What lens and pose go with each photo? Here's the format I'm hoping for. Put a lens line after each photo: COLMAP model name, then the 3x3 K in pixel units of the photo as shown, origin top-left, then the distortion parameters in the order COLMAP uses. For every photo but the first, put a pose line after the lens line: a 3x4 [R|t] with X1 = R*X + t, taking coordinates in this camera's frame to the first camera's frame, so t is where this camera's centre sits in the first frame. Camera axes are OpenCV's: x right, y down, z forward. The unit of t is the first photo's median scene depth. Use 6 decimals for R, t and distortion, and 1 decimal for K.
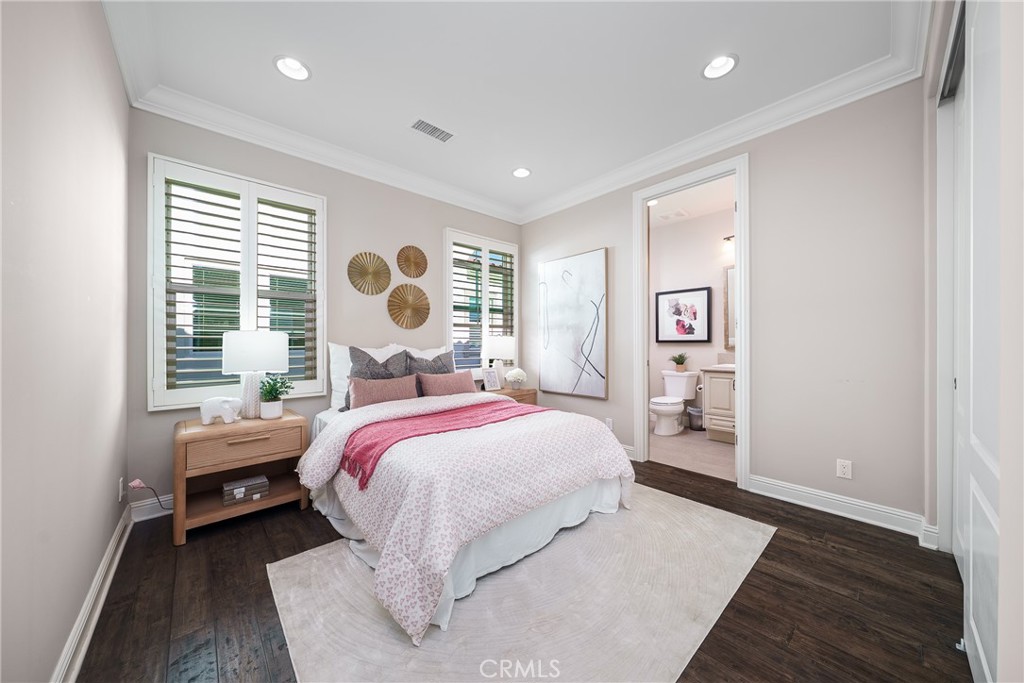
lens RADIAL K [[348.8, 0, 507.3], [0, 348.8, 347.6], [0, 0, 1]] dist [-0.001834, 0.000099]
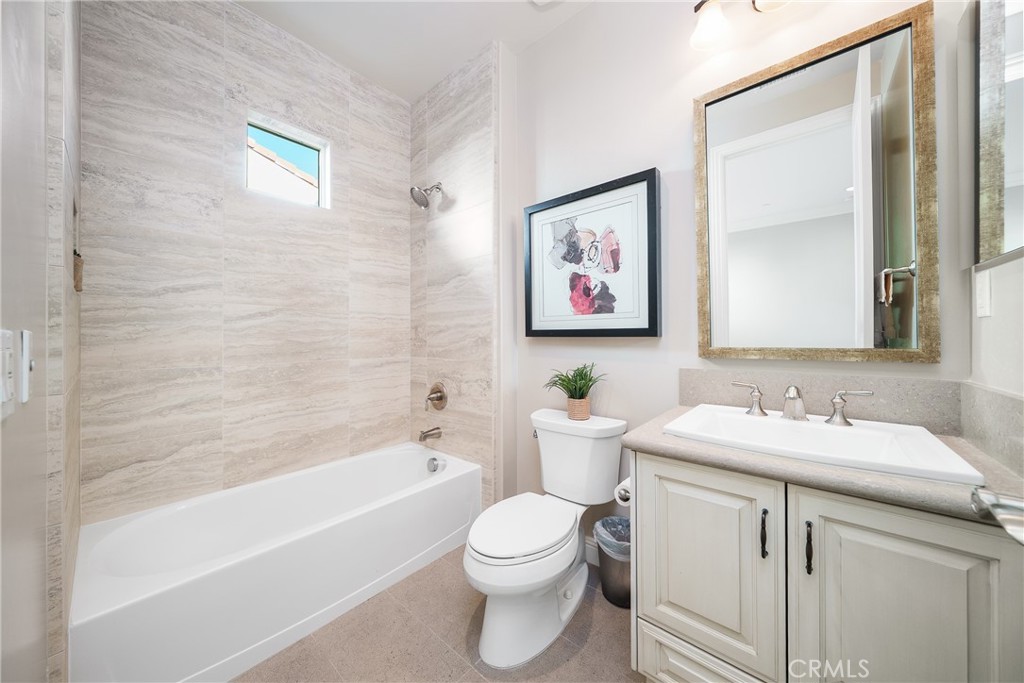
lens RADIAL K [[348.8, 0, 512.5], [0, 348.8, 336.4], [0, 0, 1]] dist [-0.001834, 0.000099]
pose [[0.989946, -0.000620, 0.141441, 0.380272], [0.002145, 0.999941, -0.010630, -0.010390], [-0.141426, 0.010827, 0.989890, 0.657208]]
